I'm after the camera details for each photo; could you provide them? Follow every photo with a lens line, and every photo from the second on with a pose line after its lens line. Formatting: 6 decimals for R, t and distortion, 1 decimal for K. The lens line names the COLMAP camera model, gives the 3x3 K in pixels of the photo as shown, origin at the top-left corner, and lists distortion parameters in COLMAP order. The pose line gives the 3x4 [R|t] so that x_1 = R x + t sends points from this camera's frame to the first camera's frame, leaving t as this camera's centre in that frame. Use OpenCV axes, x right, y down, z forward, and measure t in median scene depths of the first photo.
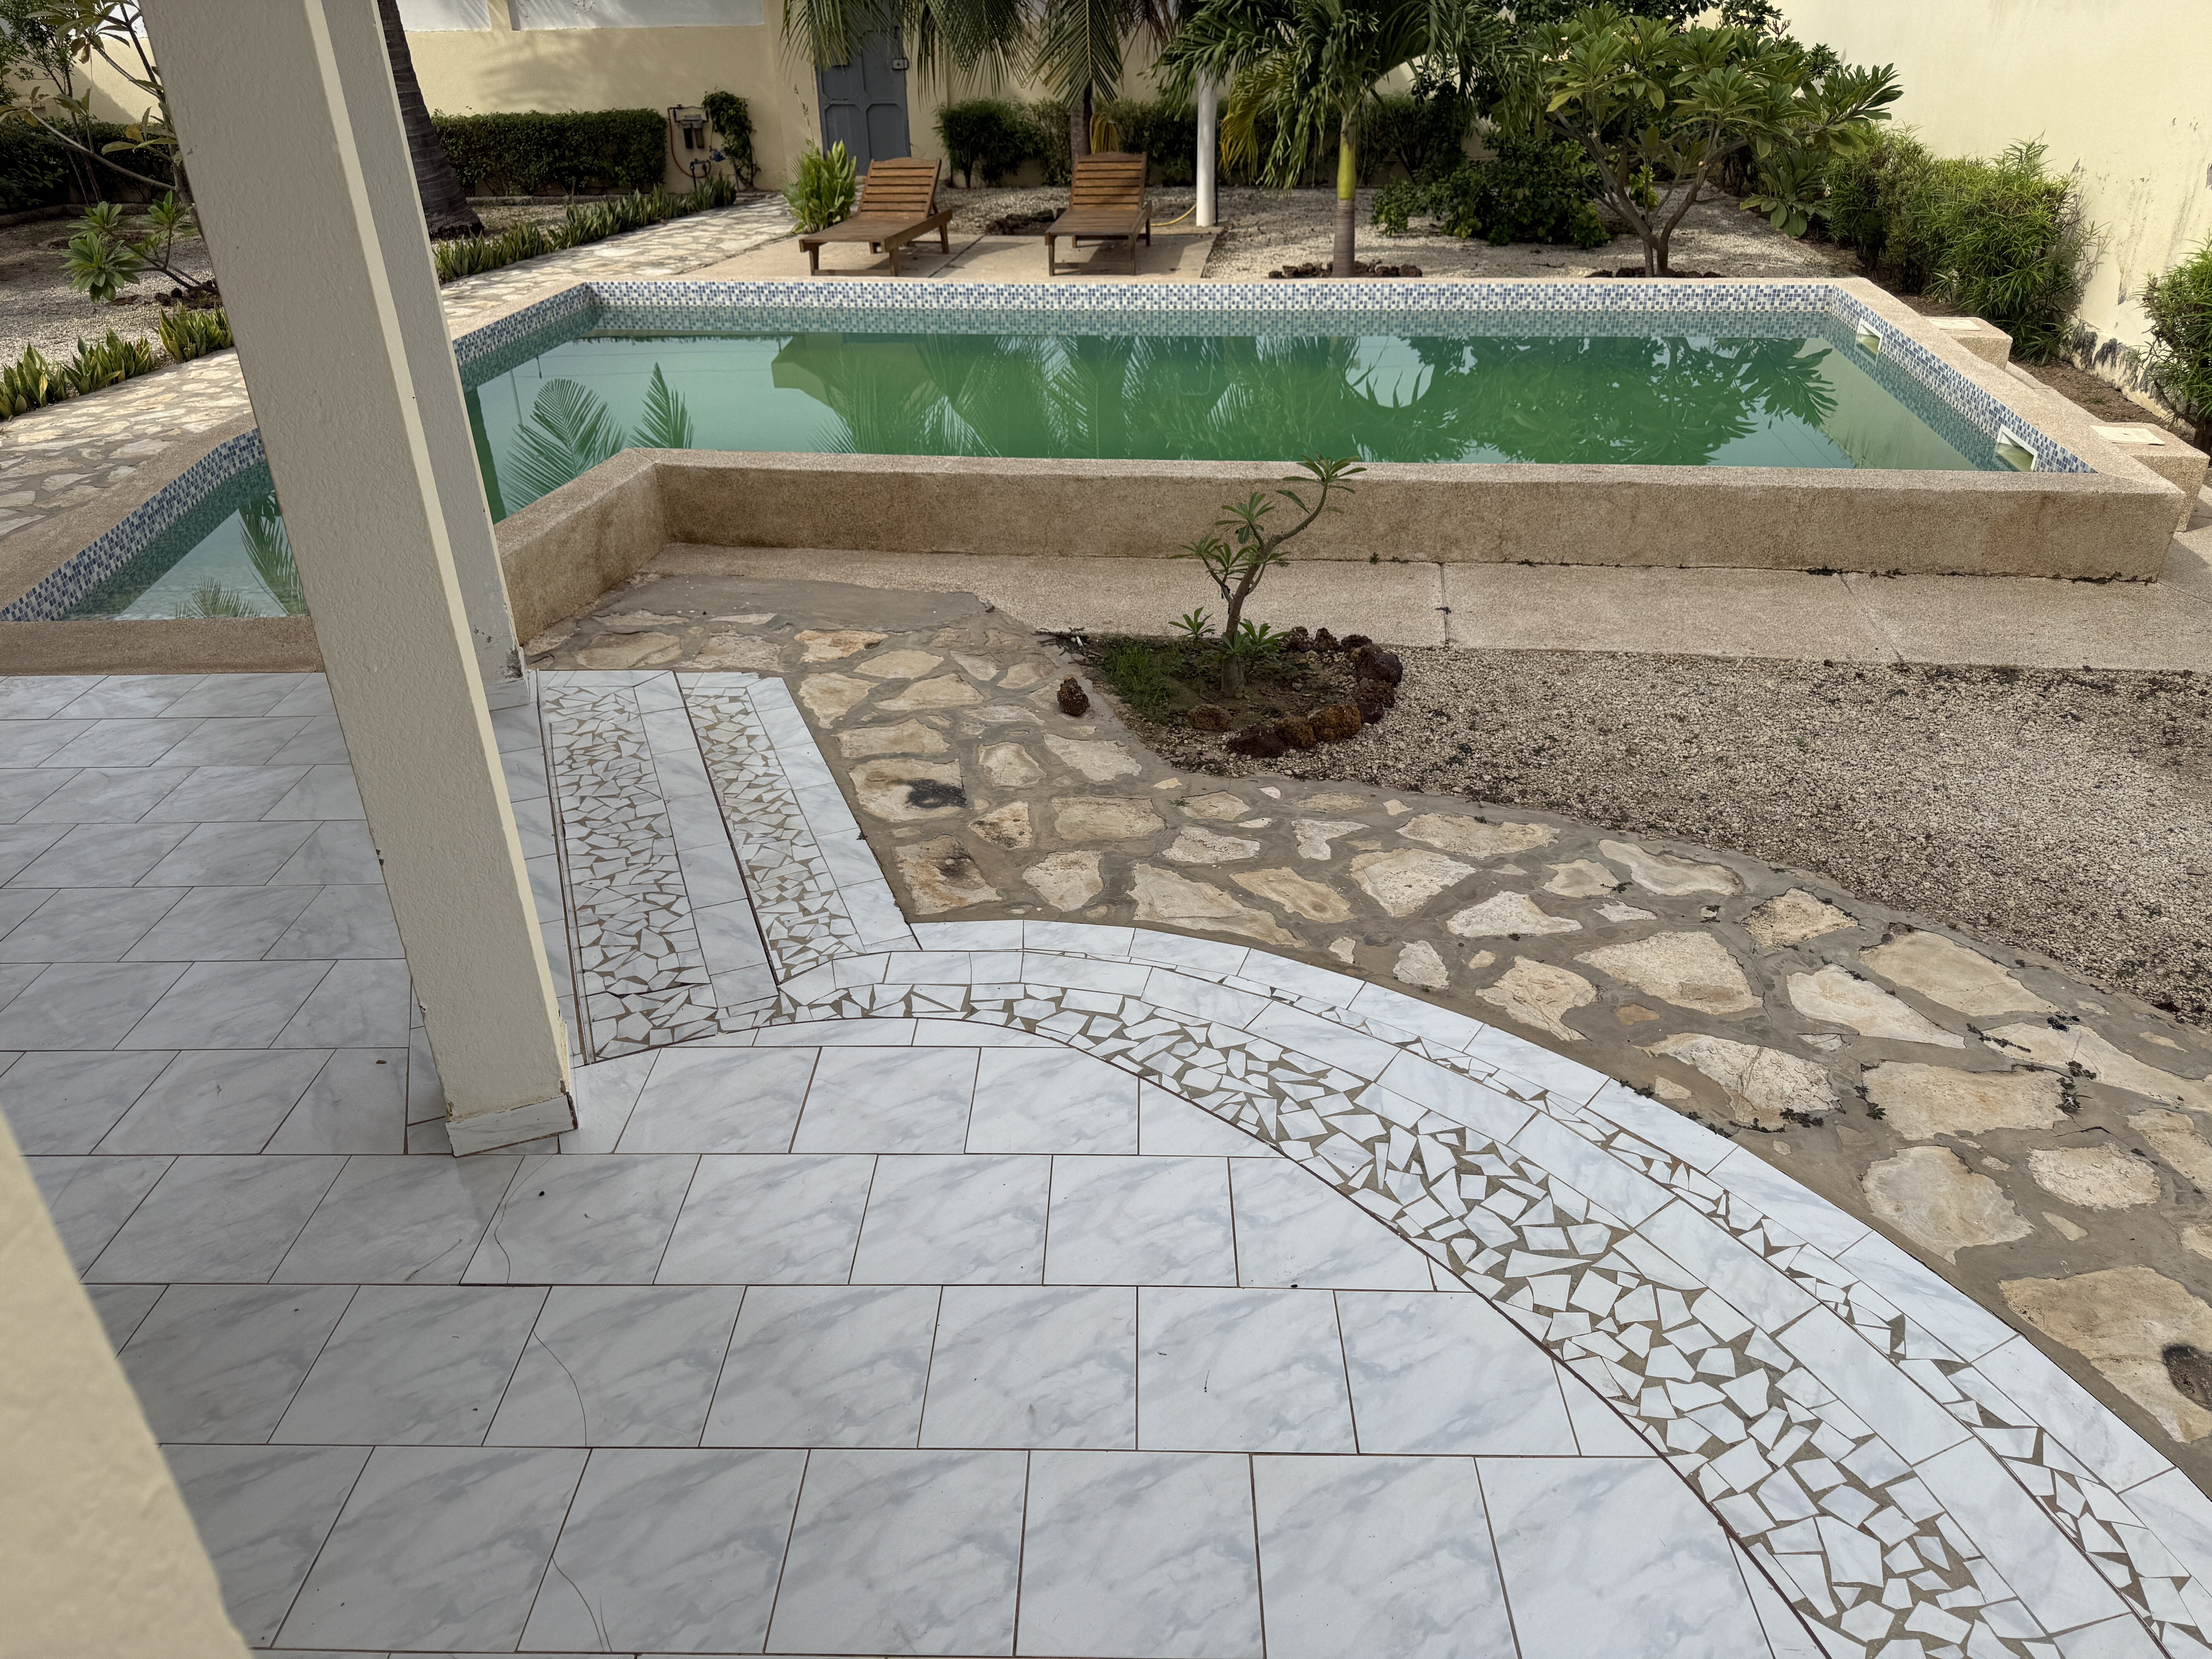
lens RADIAL K [[1564.1, 0, 1091.5], [0, 1564.1, 841.5], [0, 0, 1]] dist [0.055972, -0.063367]
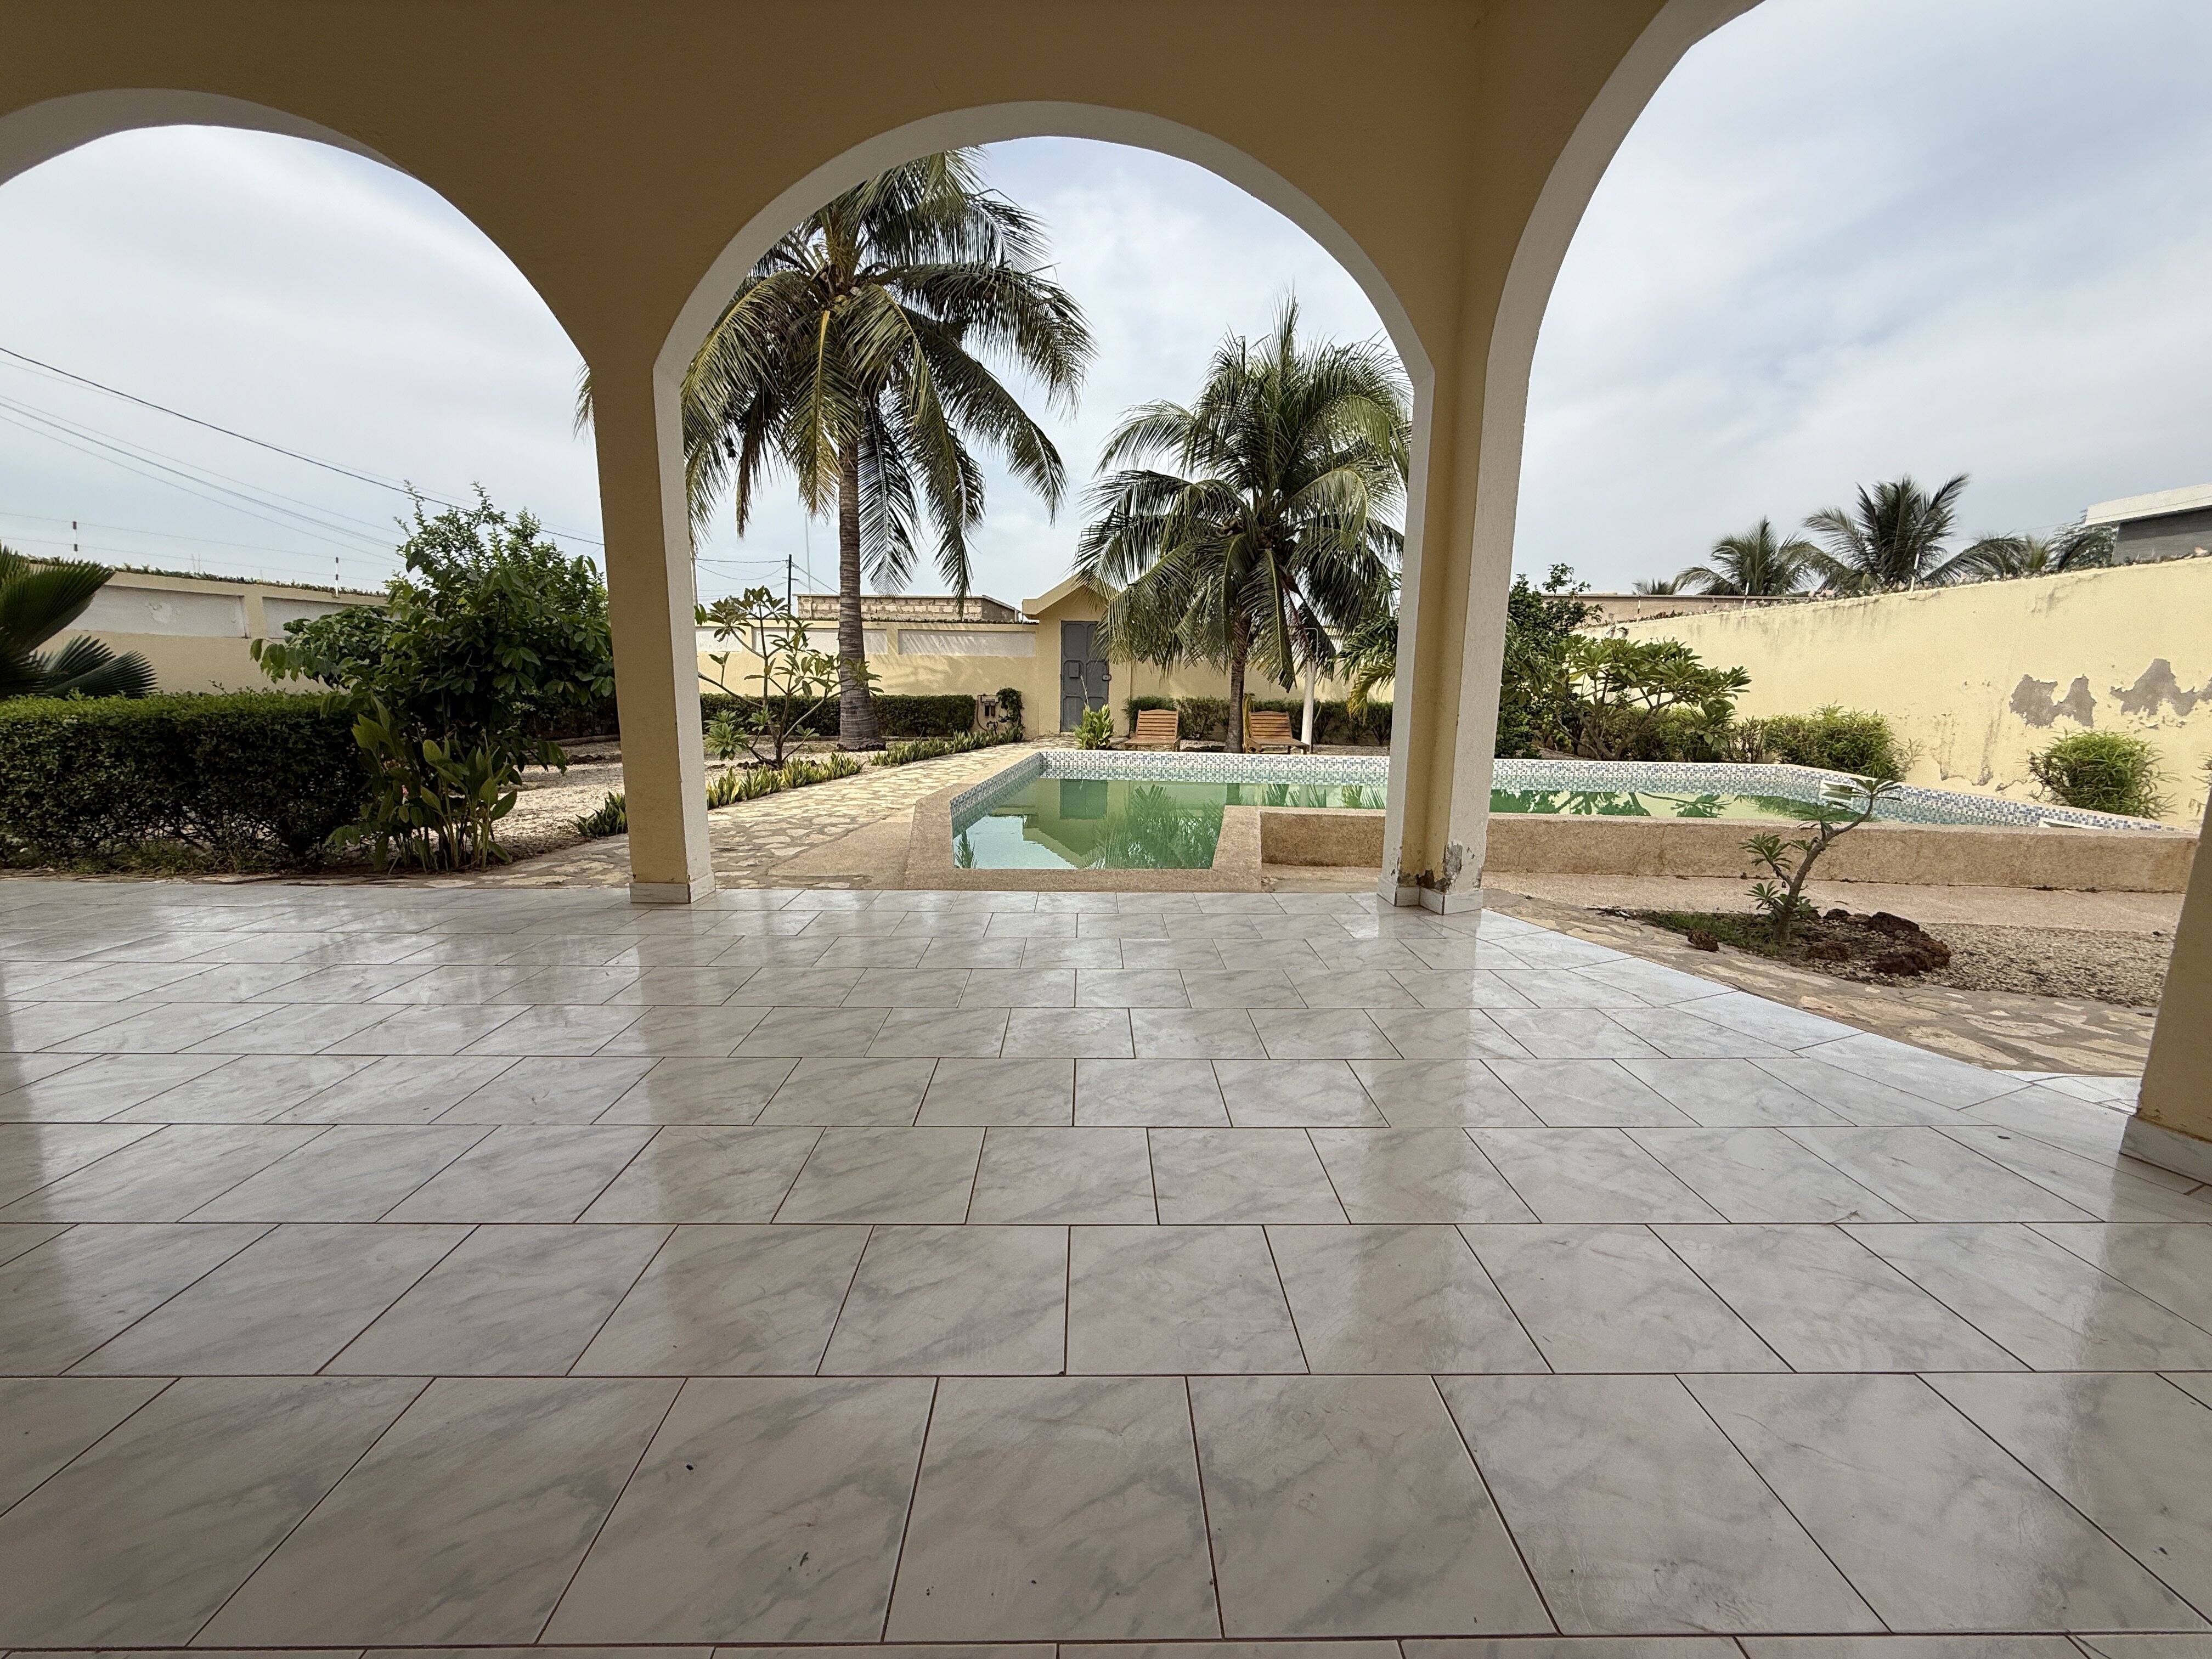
lens RADIAL K [[885.1, 0, 1104.8], [0, 885.1, 827.0], [0, 0, 1]] dist [0.003471, 0.001207]
pose [[0.998237, 0.026349, 0.053180, -0.320136], [-0.007147, 0.942895, -0.333014, 0.043980], [-0.058918, 0.332047, 0.941421, 0.131334]]
